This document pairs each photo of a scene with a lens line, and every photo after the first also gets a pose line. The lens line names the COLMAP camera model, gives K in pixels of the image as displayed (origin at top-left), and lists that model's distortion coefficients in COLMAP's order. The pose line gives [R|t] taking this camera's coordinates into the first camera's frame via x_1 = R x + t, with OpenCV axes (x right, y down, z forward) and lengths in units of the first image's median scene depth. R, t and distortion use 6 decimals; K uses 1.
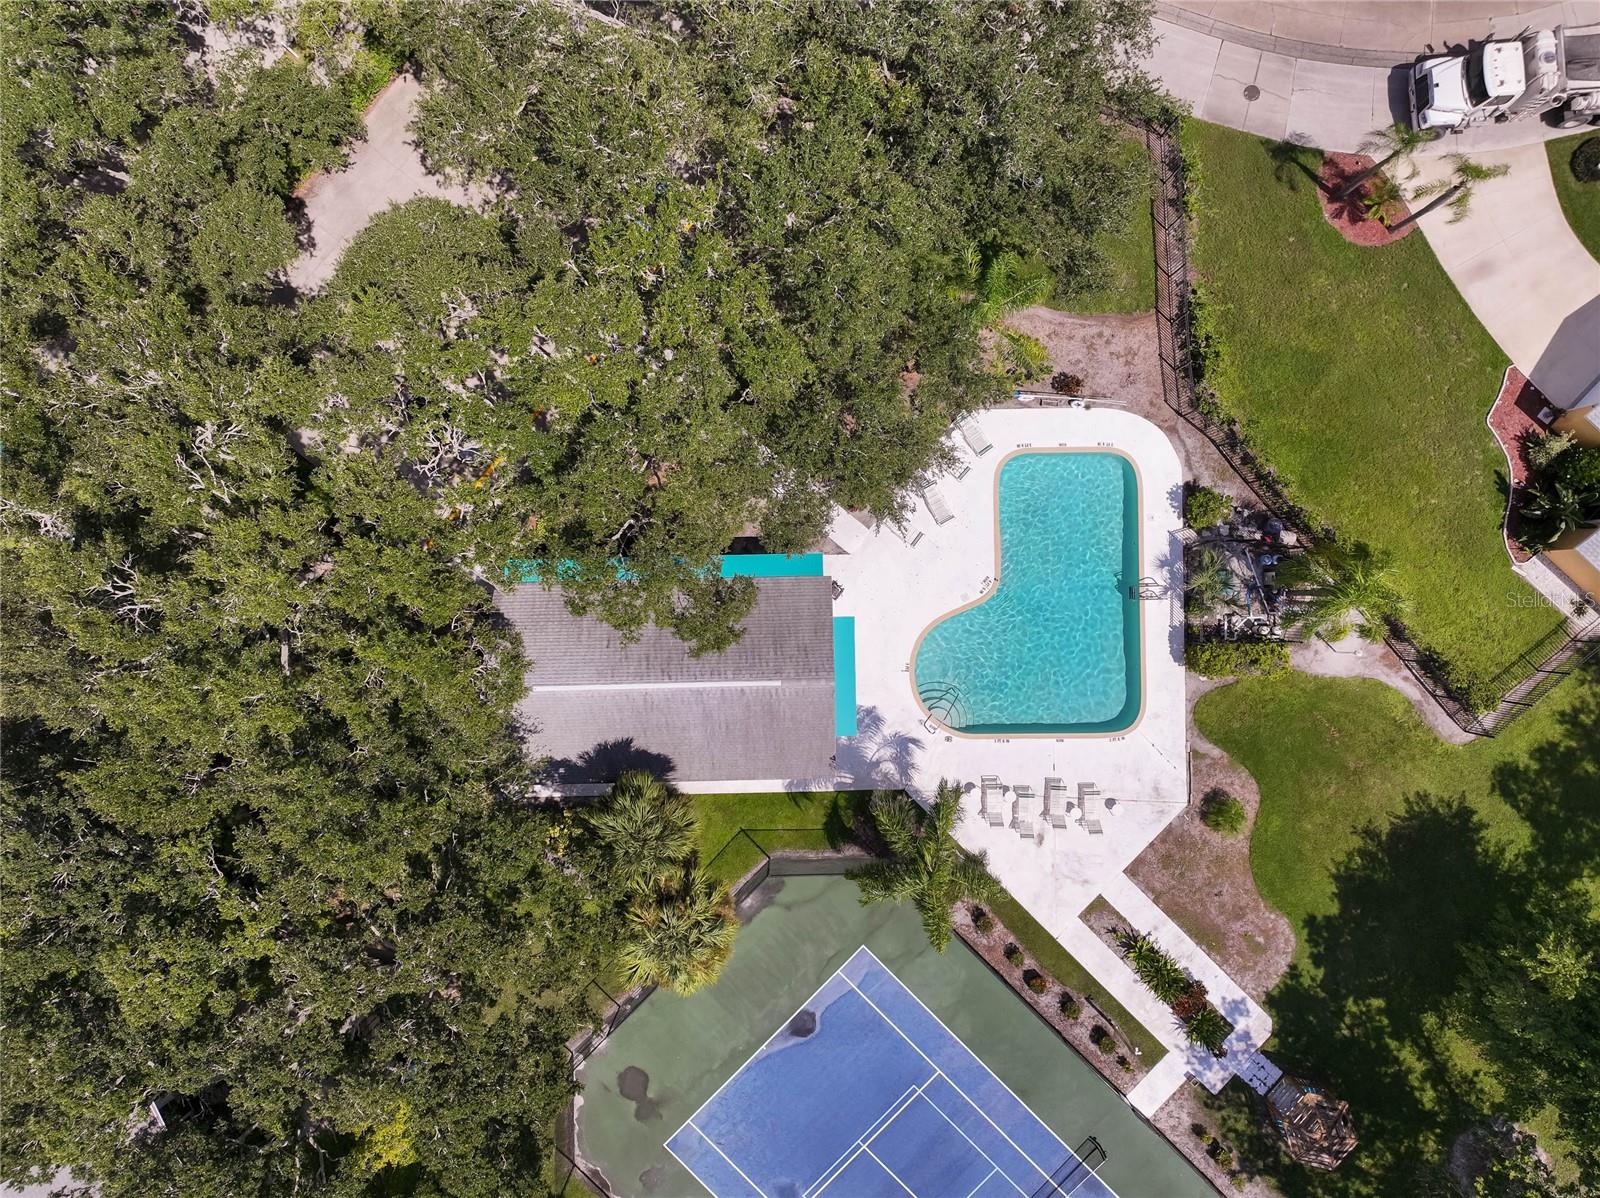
lens RADIAL K [[1122.7, 0, 801.6], [0, 1122.7, 600.3], [0, 0, 1]] dist [-0.008935, 0.030765]
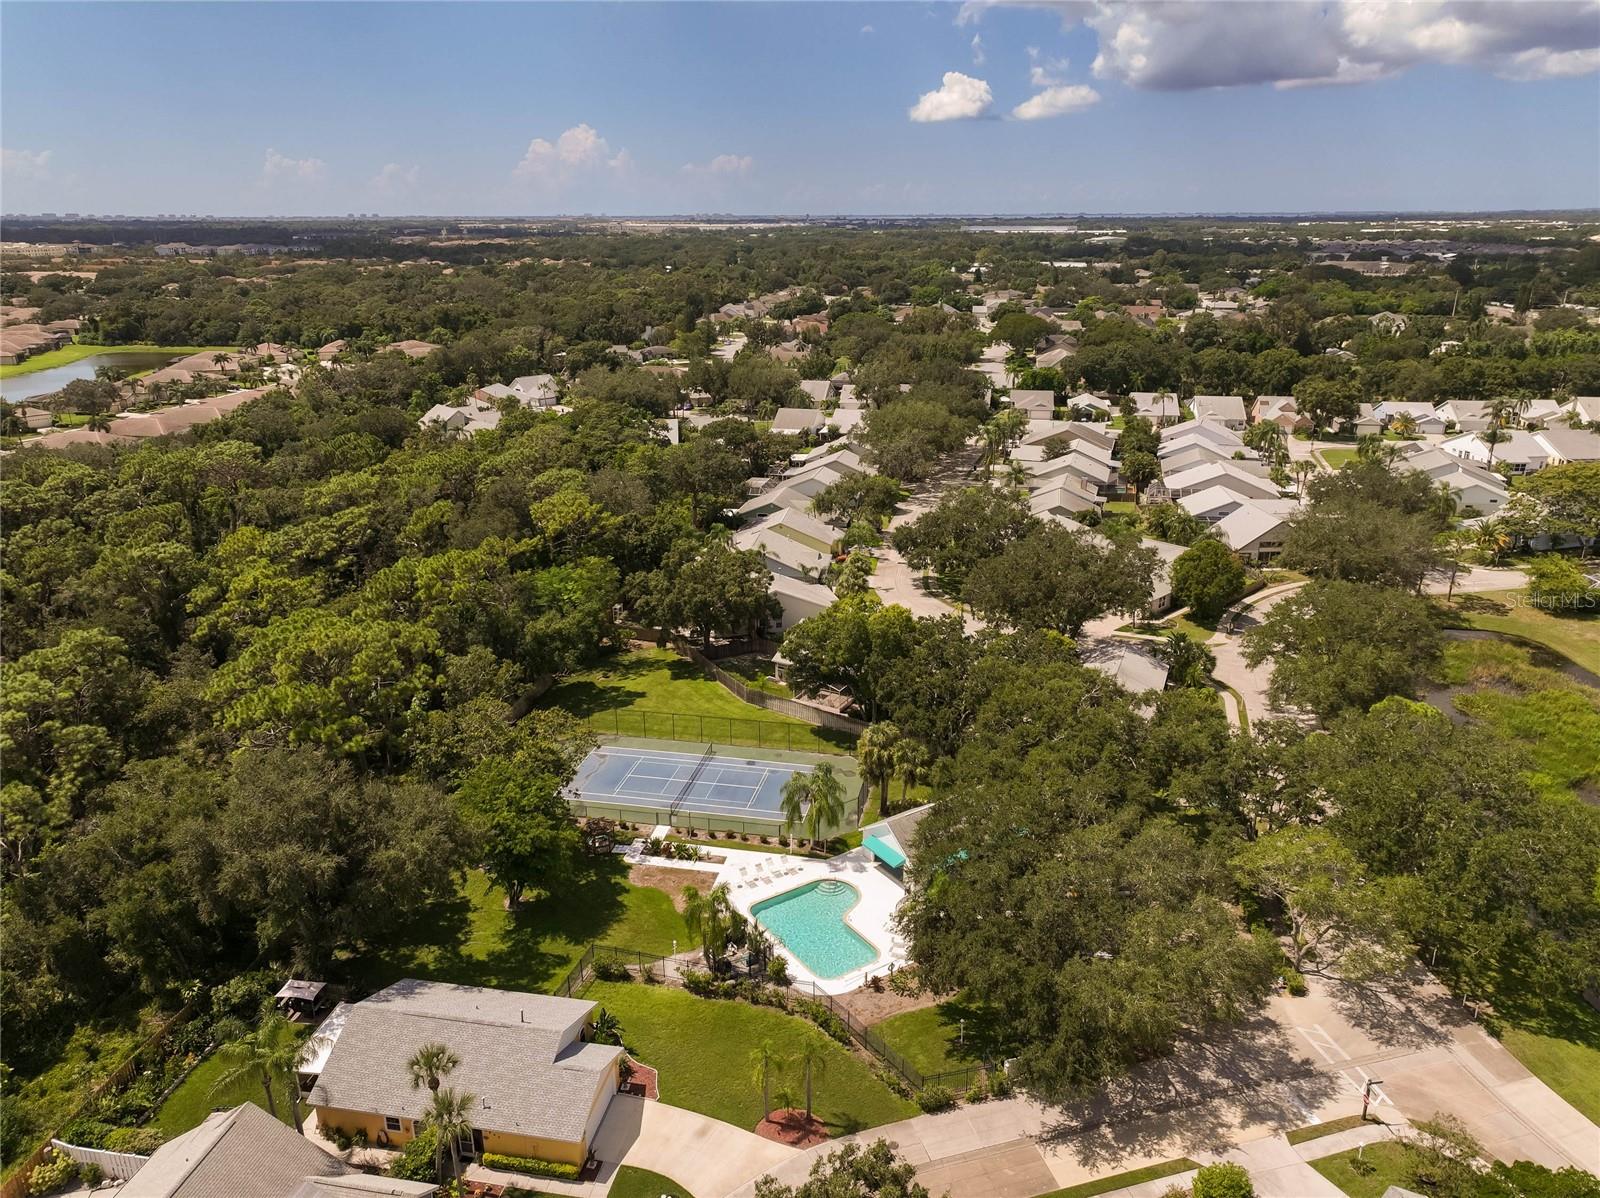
lens RADIAL K [[1122.7, 0, 811.7], [0, 1122.7, 594.4], [0, 0, 1]] dist [-0.008935, 0.030765]
pose [[-0.831940, 0.165417, -0.529635, 1.182650], [-0.554845, -0.256325, 0.791483, -1.412888], [-0.004834, 0.952331, 0.305028, -0.161186]]
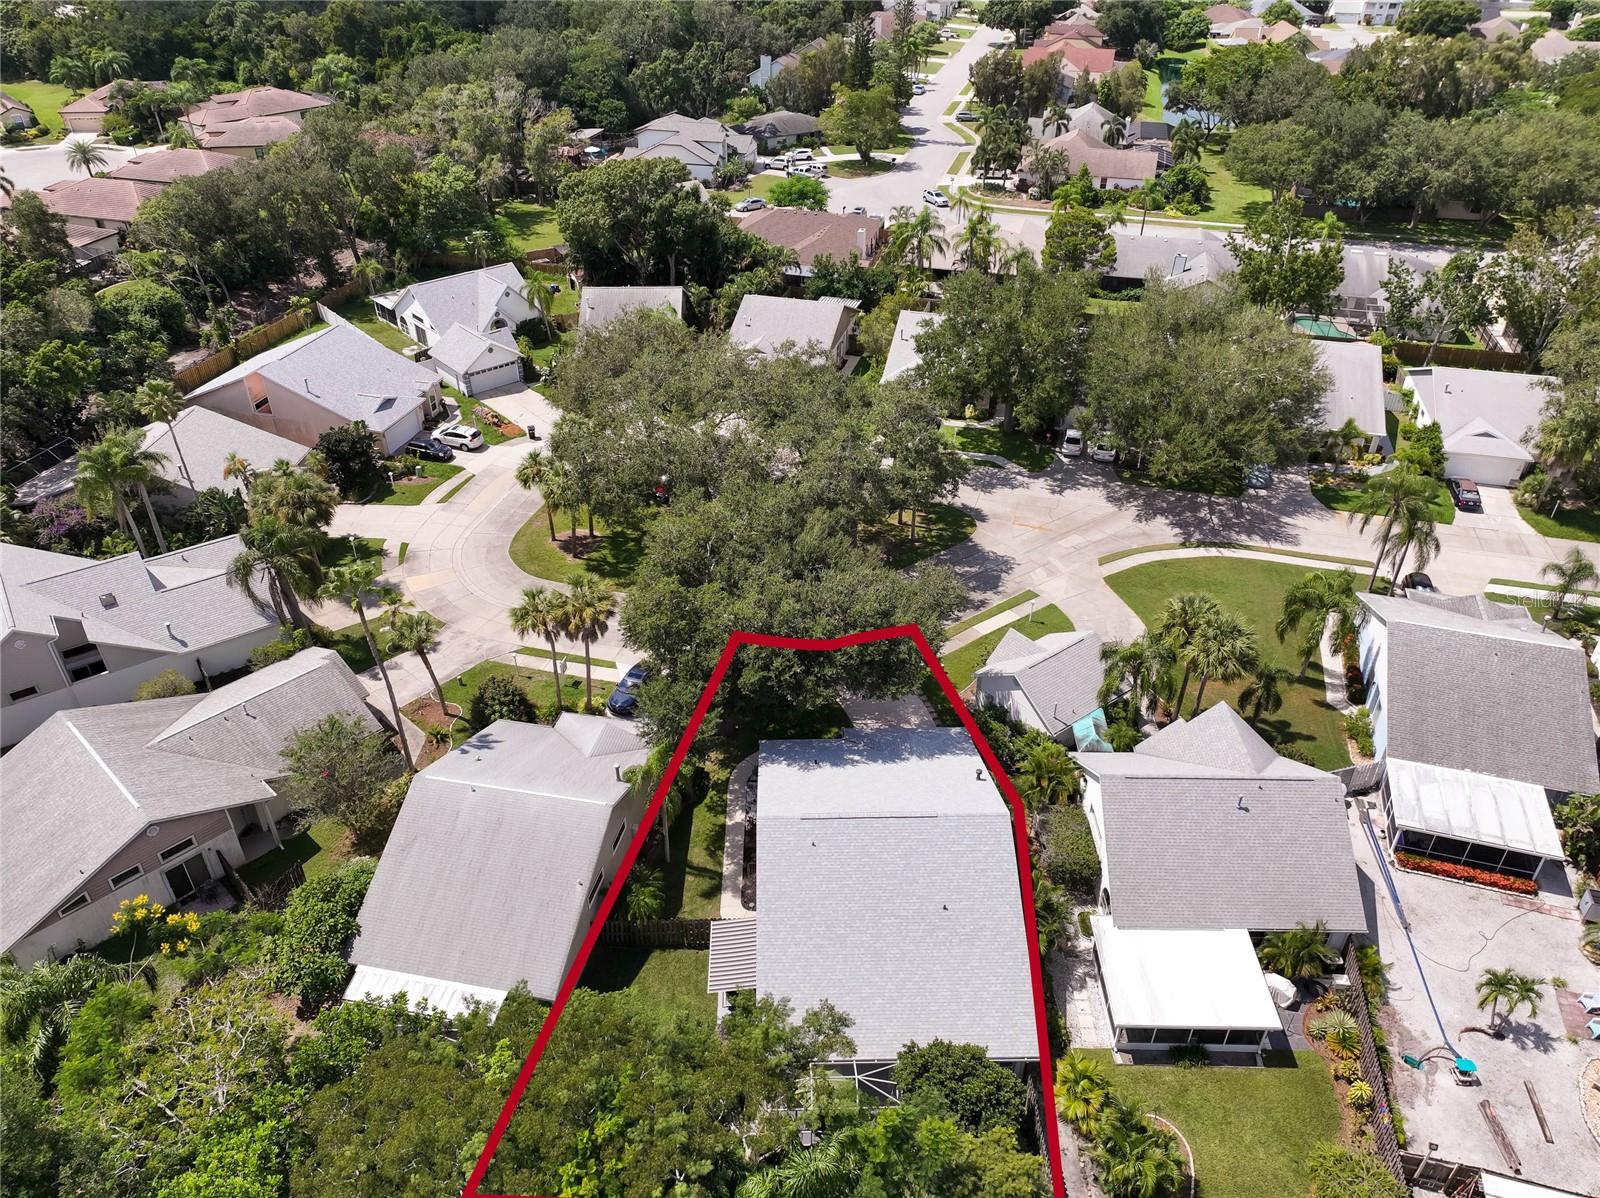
lens RADIAL K [[1122.7, 0, 806.0], [0, 1122.7, 590.5], [0, 0, 1]] dist [-0.008935, 0.030765]
pose [[-0.874302, 0.252476, -0.414549, -0.908820], [-0.485186, -0.478874, 0.731625, 3.288166], [-0.013799, 0.840795, 0.541178, -0.059013]]
